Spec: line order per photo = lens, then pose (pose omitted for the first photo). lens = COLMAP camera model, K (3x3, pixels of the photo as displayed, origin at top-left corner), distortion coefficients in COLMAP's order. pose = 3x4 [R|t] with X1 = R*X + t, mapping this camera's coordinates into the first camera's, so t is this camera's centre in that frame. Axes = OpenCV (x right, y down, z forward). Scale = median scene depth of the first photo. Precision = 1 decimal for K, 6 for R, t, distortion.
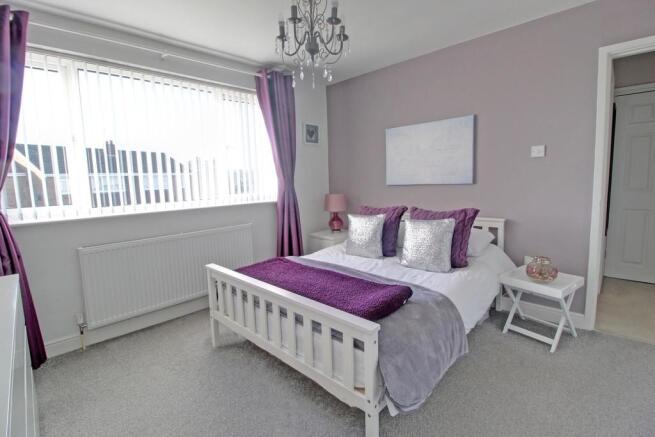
lens RADIAL K [[305.9, 0, 326.8], [0, 305.9, 215.5], [0, 0, 1]] dist [-0.002212, -0.001607]
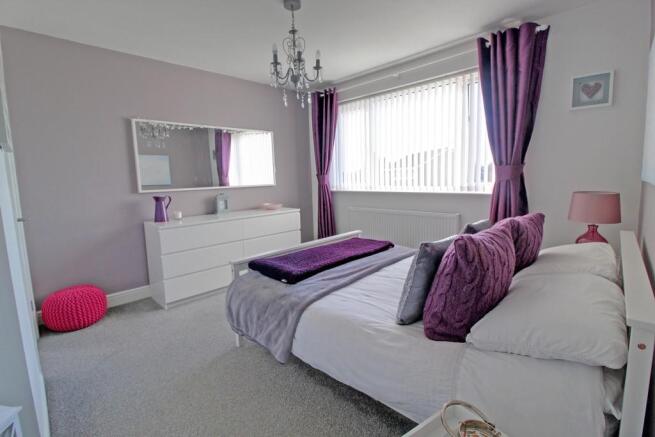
lens RADIAL K [[305.9, 0, 328.1], [0, 305.9, 215.5], [0, 0, 1]] dist [-0.002212, -0.001607]
pose [[0.010911, 0.152526, -0.988239, 0.804589], [-0.091852, 0.984273, 0.150899, -0.089728], [0.995713, 0.089125, 0.024750, 0.669821]]
